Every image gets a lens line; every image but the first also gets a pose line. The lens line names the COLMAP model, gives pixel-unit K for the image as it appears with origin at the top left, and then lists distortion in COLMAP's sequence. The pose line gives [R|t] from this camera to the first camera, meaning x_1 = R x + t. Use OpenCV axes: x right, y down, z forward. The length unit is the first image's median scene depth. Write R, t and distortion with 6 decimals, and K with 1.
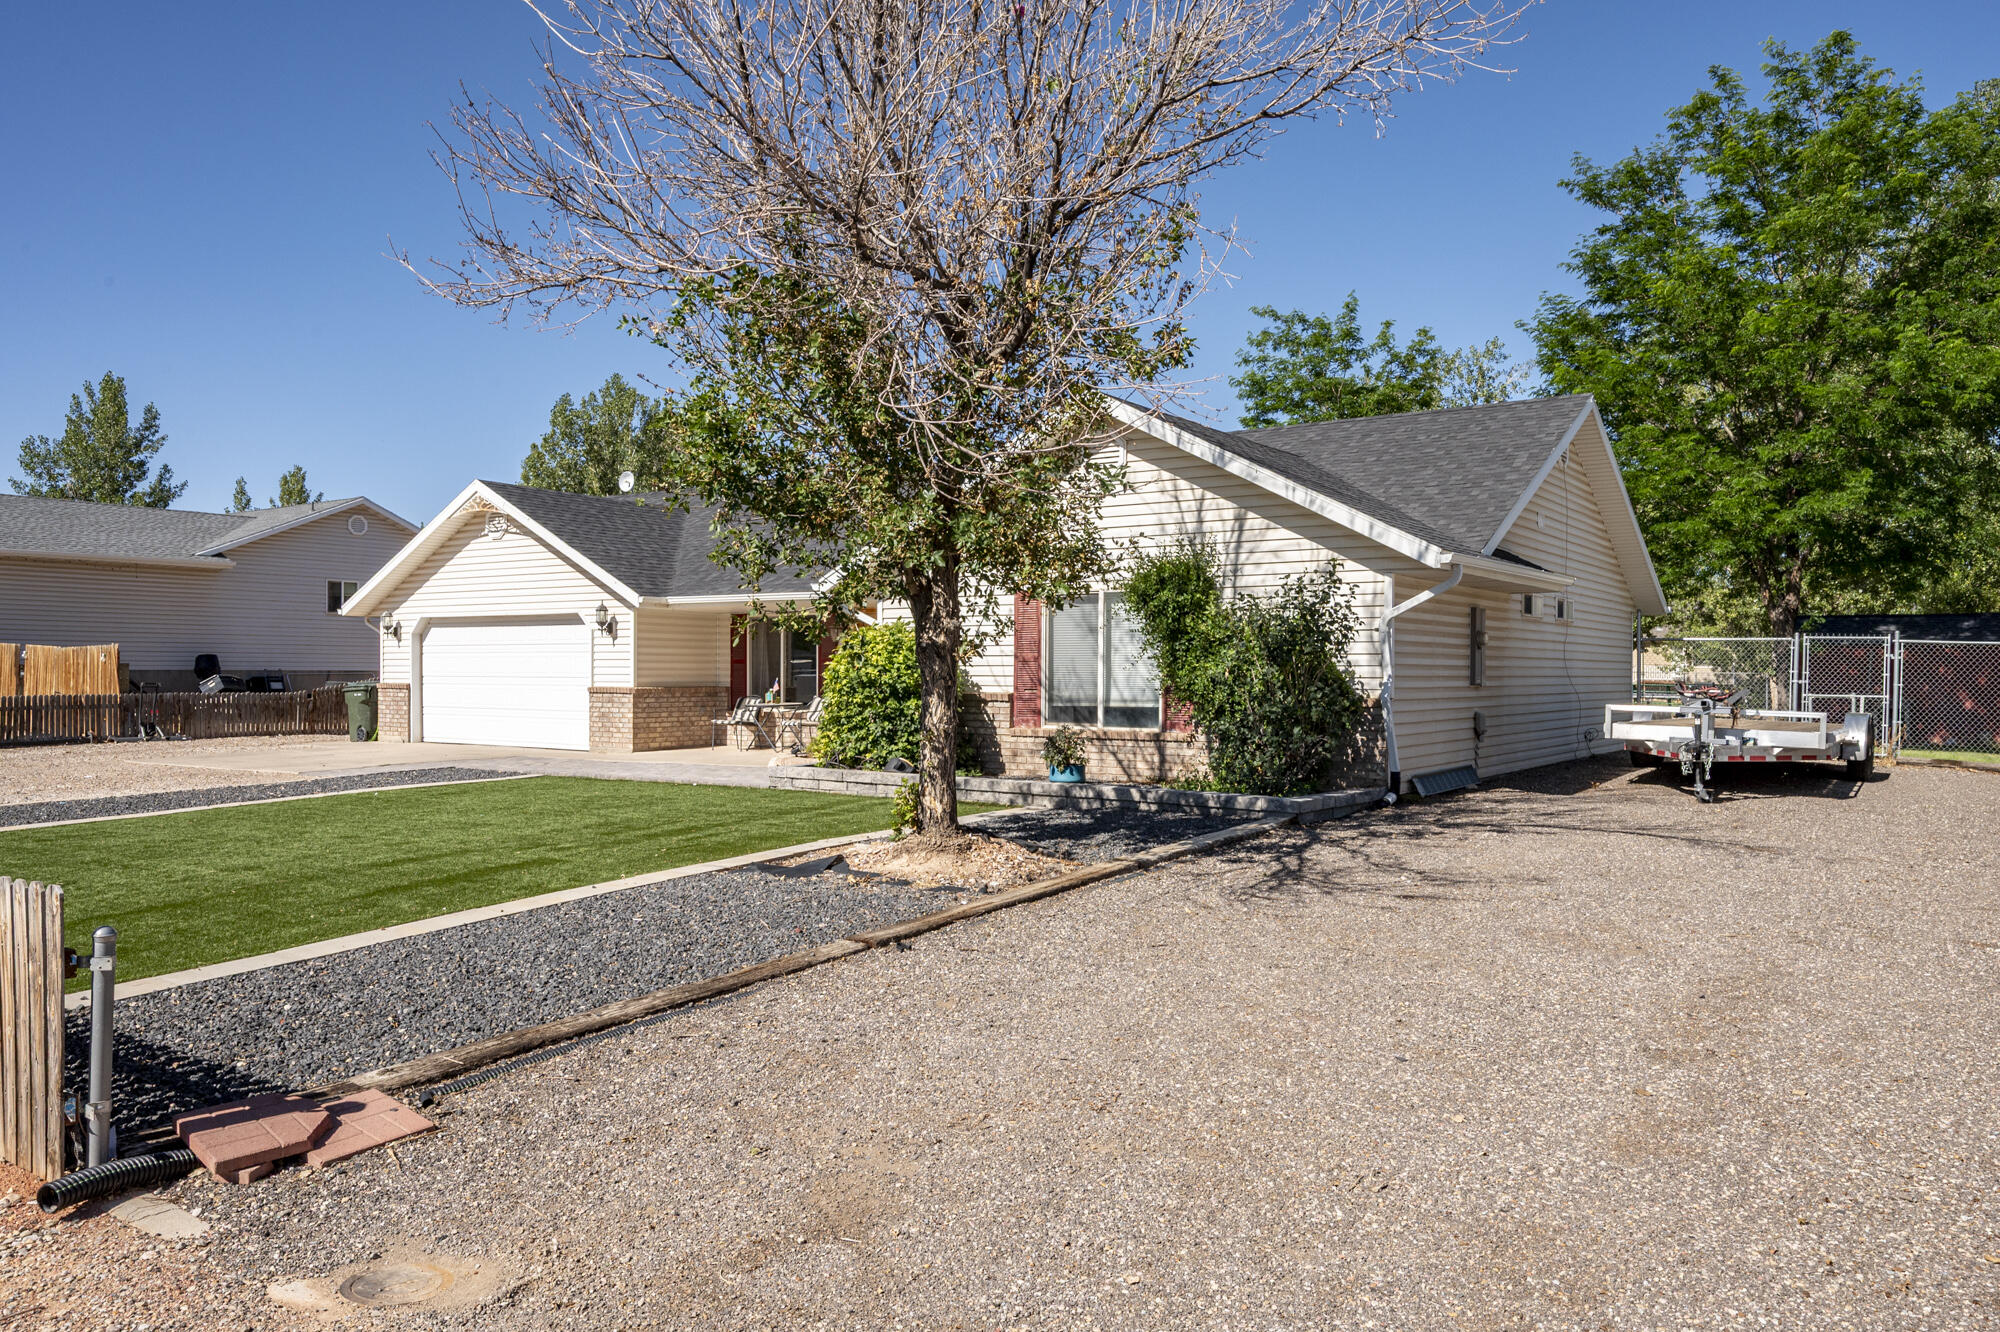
lens RADIAL K [[1397.6, 0, 1006.3], [0, 1397.6, 666.2], [0, 0, 1]] dist [-0.006349, 0.001248]
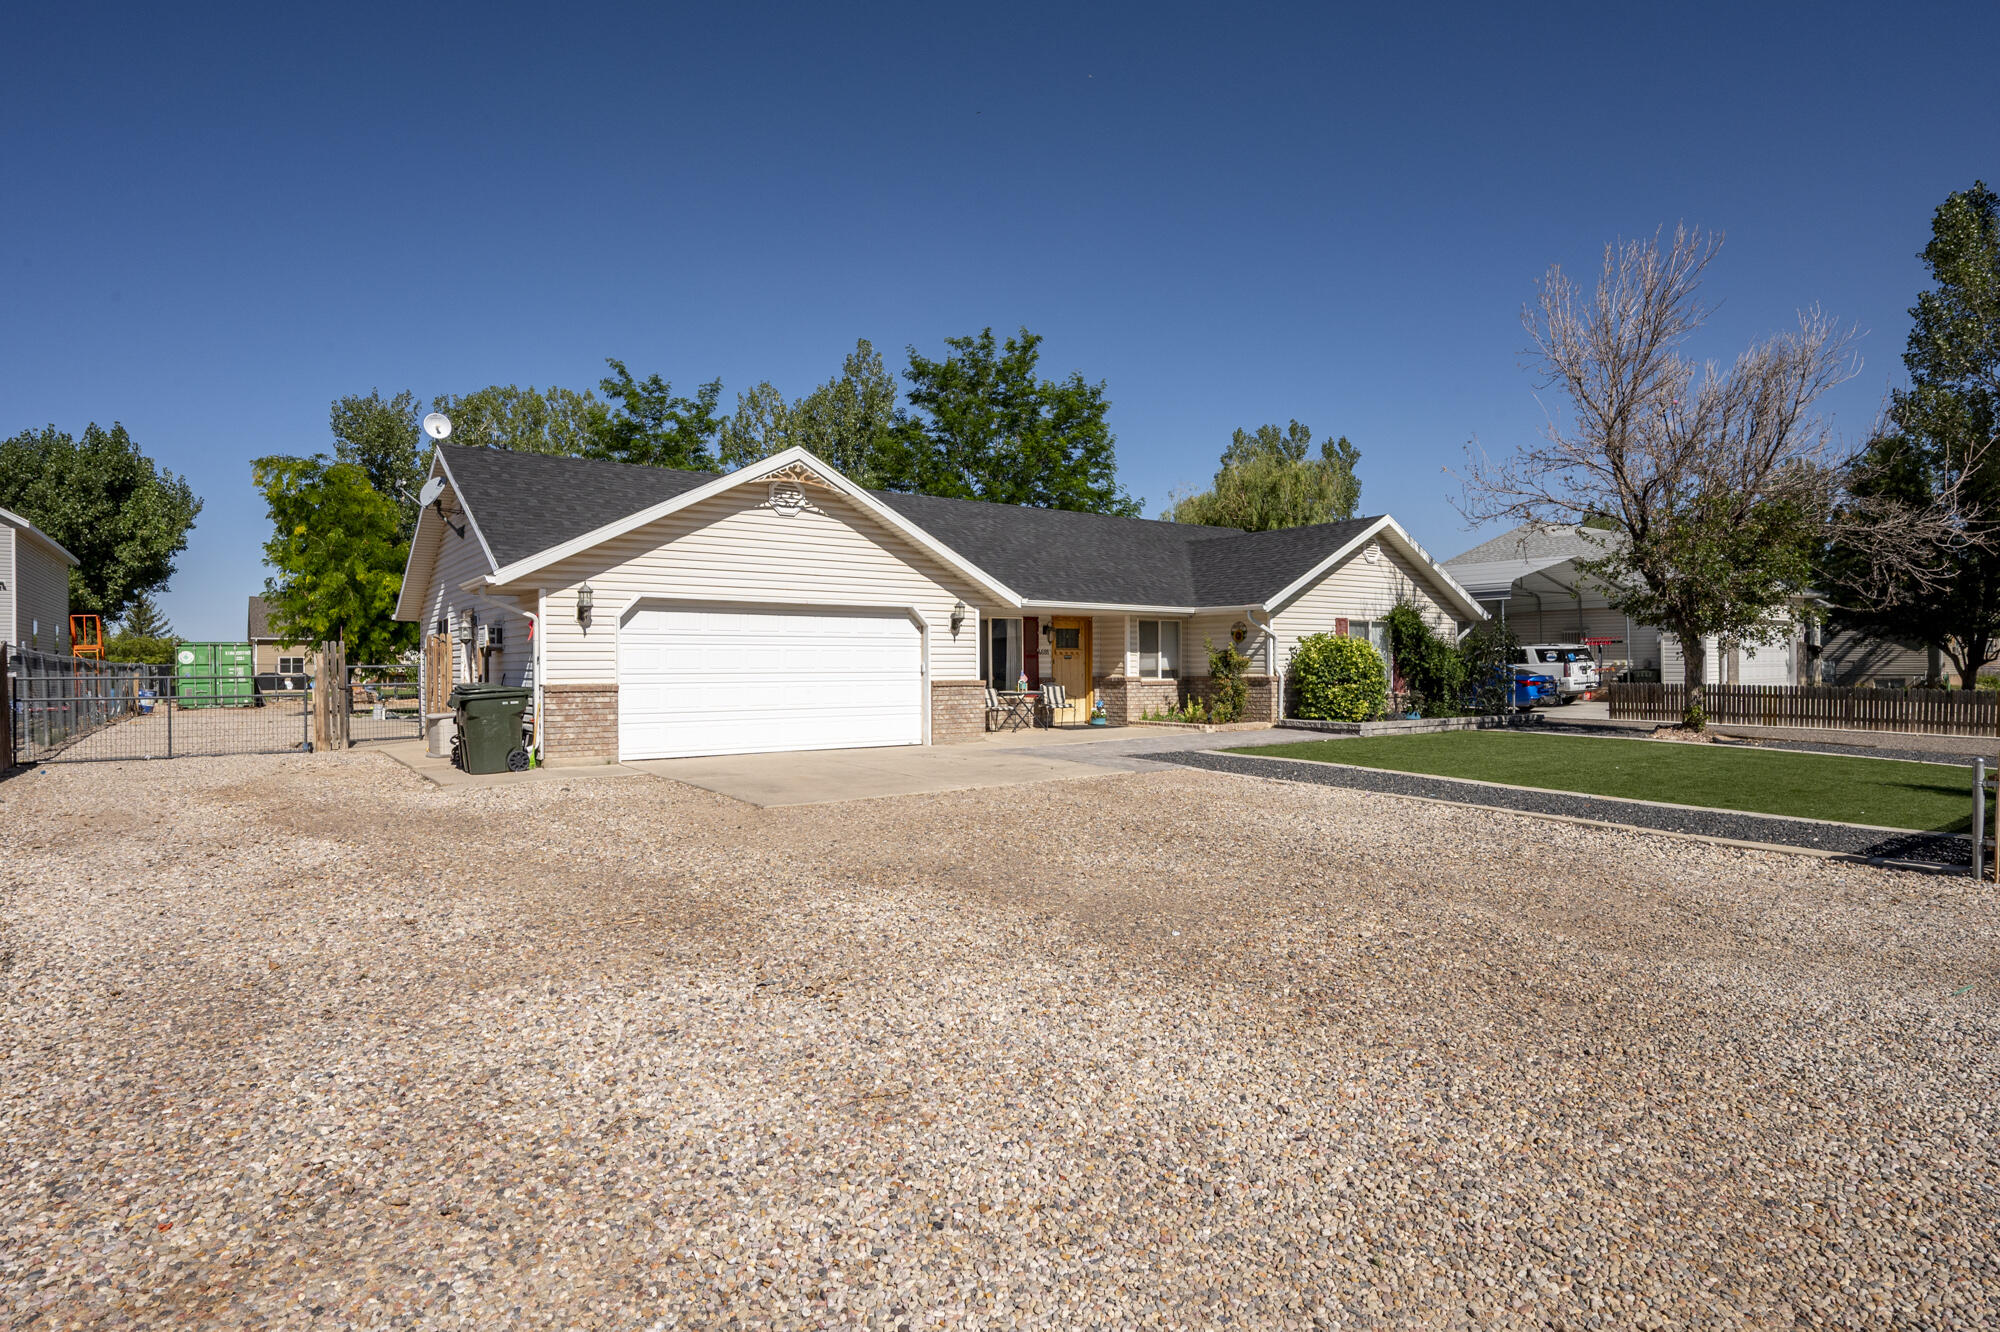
lens RADIAL K [[1056.9, 0, 1002.4], [0, 1056.9, 671.9], [0, 0, 1]] dist [-0.004345, -0.000684]
pose [[0.320087, -0.010131, 0.947334, -1.022411], [0.002552, 0.999948, 0.009832, 0.000723], [-0.947385, -0.000730, 0.320096, 0.711979]]
